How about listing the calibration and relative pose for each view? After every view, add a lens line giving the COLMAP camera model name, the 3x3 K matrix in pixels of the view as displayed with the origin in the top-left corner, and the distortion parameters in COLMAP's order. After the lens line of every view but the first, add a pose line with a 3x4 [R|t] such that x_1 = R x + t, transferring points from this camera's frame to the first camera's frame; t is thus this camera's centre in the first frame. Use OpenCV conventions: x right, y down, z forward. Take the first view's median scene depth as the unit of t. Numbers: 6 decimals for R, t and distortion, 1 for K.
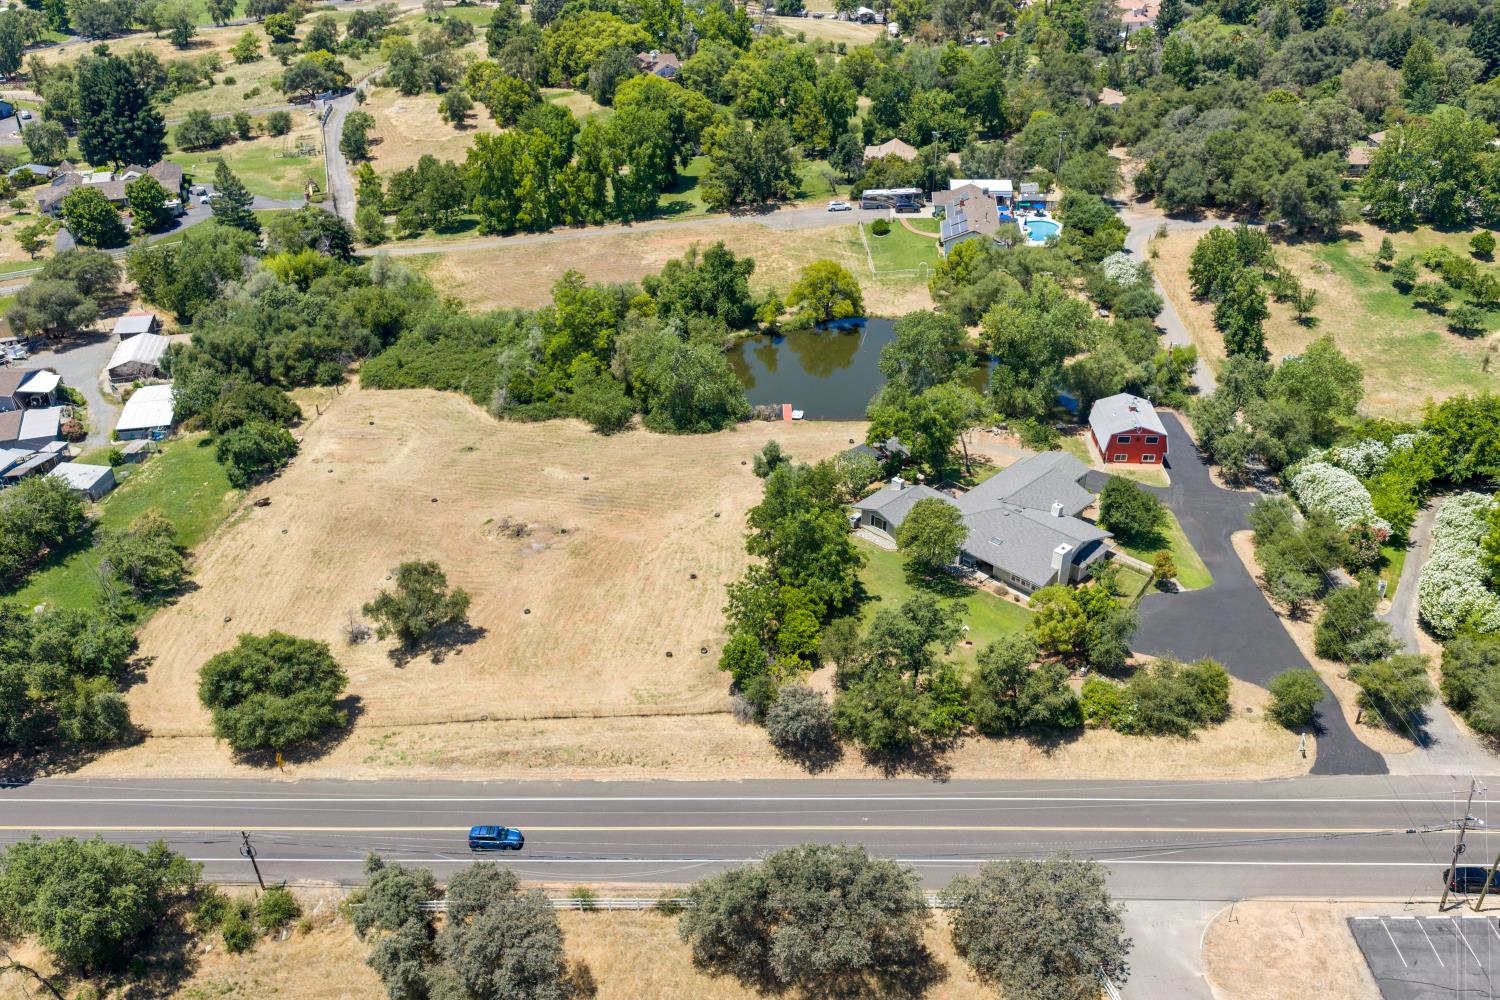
lens RADIAL K [[1245.3, 0, 754.0], [0, 1245.3, 488.8], [0, 0, 1]] dist [0.020997, -0.032104]
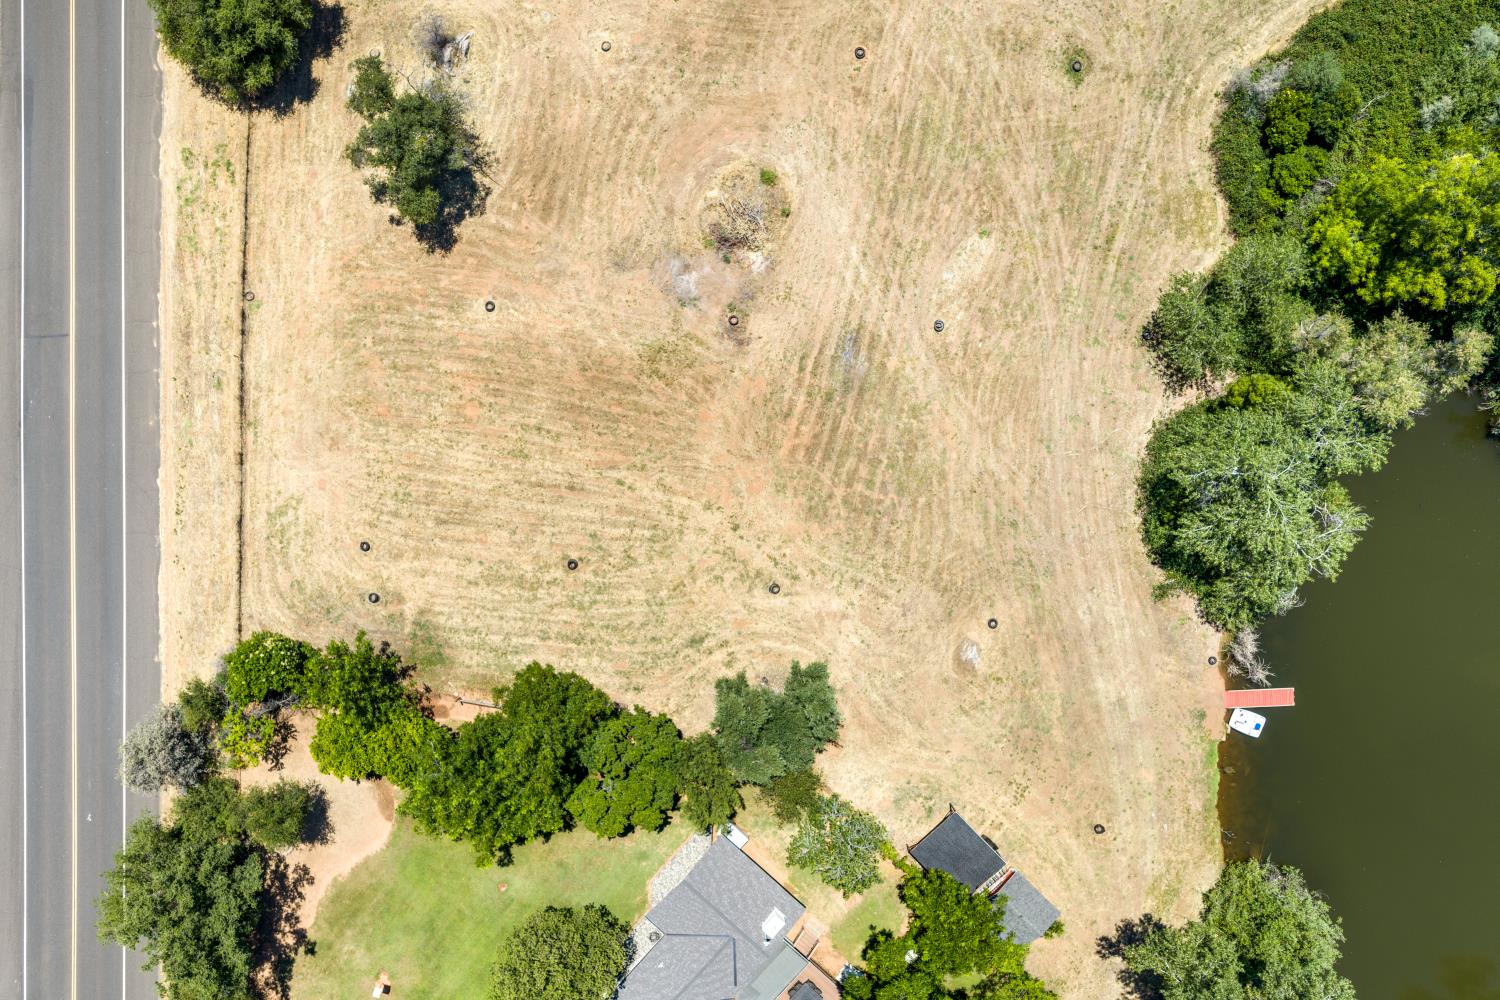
lens RADIAL K [[1245.3, 0, 684.4], [0, 1245.3, 550.1], [0, 0, 1]] dist [0.020997, -0.032104]
pose [[0.045649, 0.997413, 0.055536, -0.067199], [-0.477657, -0.027034, 0.878130, -0.379434], [0.877360, -0.066613, 0.475187, 0.584648]]
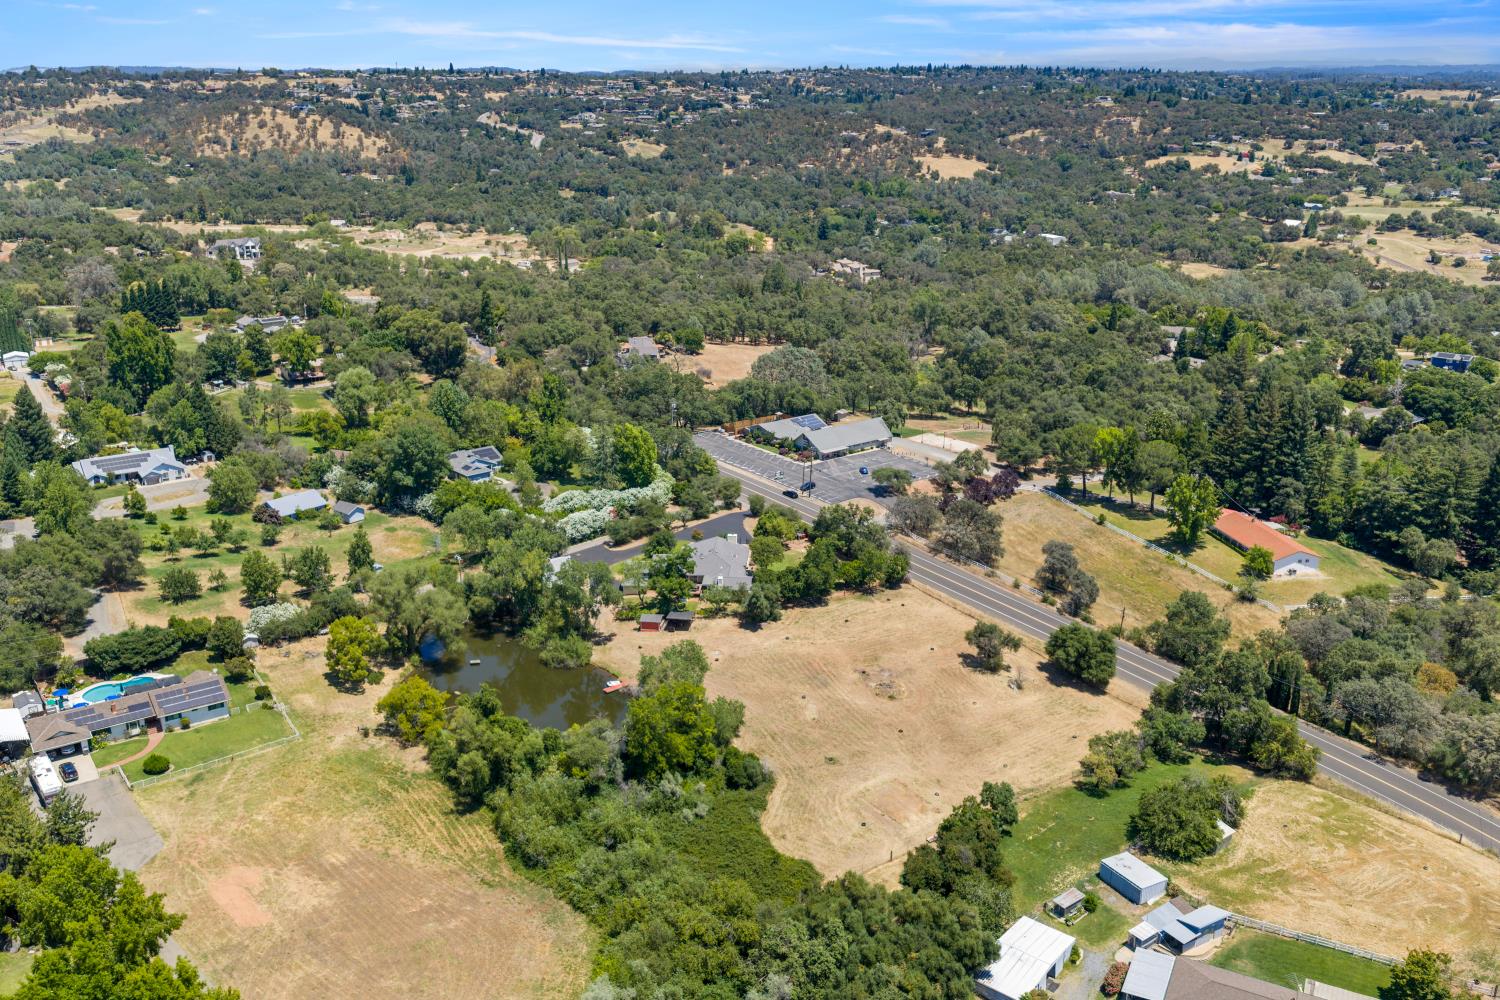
lens RADIAL K [[1245.3, 0, 743.1], [0, 1245.3, 513.1], [0, 0, 1]] dist [0.020997, -0.032104]
pose [[-0.649445, -0.242083, 0.720845, -0.912327], [0.388263, 0.709514, 0.588083, -0.869508], [-0.653814, 0.661805, -0.366798, 1.263583]]
